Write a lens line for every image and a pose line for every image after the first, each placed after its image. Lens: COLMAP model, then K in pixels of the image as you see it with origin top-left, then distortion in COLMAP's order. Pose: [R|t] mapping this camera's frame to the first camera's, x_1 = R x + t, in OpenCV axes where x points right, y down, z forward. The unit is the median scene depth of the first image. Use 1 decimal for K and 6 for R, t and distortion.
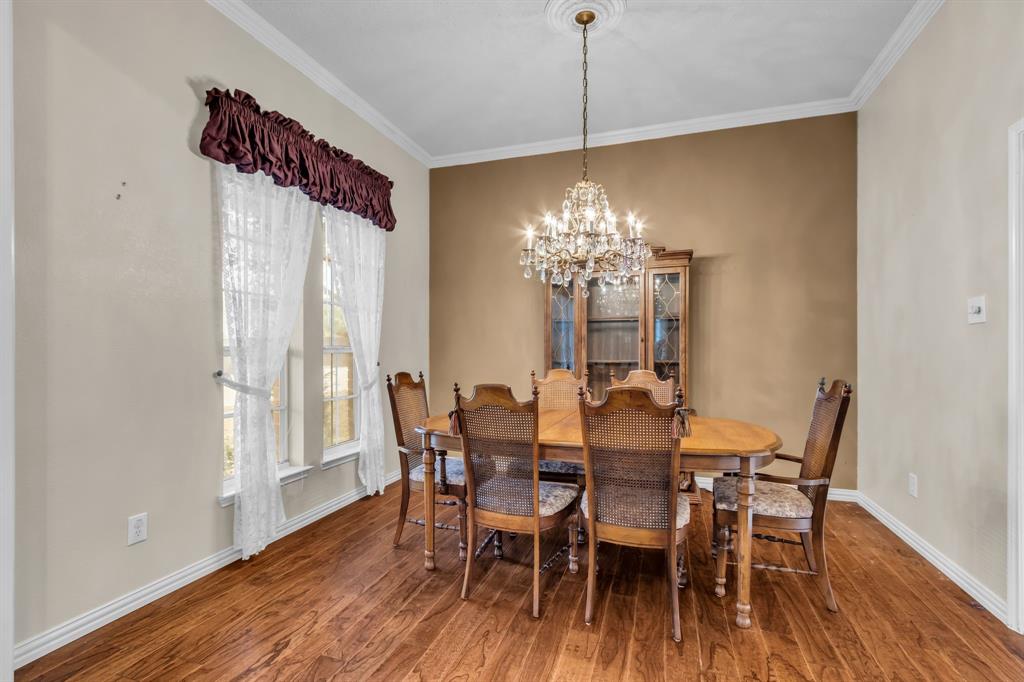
lens RADIAL K [[483.1, 0, 511.9], [0, 483.1, 345.9], [0, 0, 1]] dist [0.003457, -0.000227]
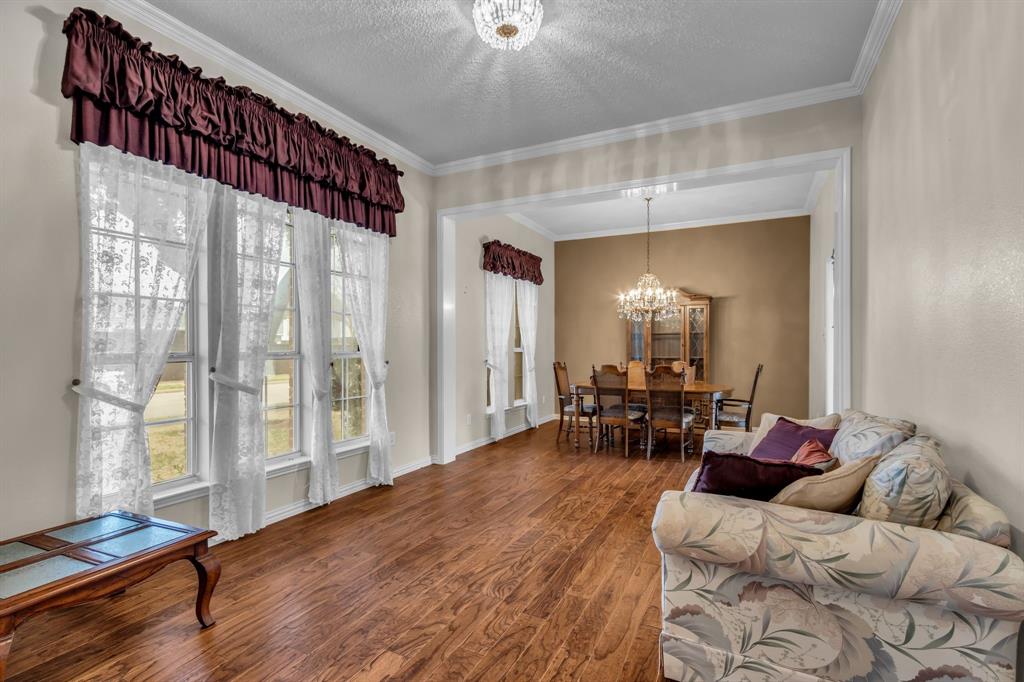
lens RADIAL K [[483.1, 0, 511.9], [0, 483.1, 345.9], [0, 0, 1]] dist [0.003457, -0.000227]
pose [[0.989659, 0.000376, -0.143440, -0.141368], [-0.000318, 1.000000, 0.000425, -0.014768], [0.143440, -0.000375, 0.989659, -1.216602]]
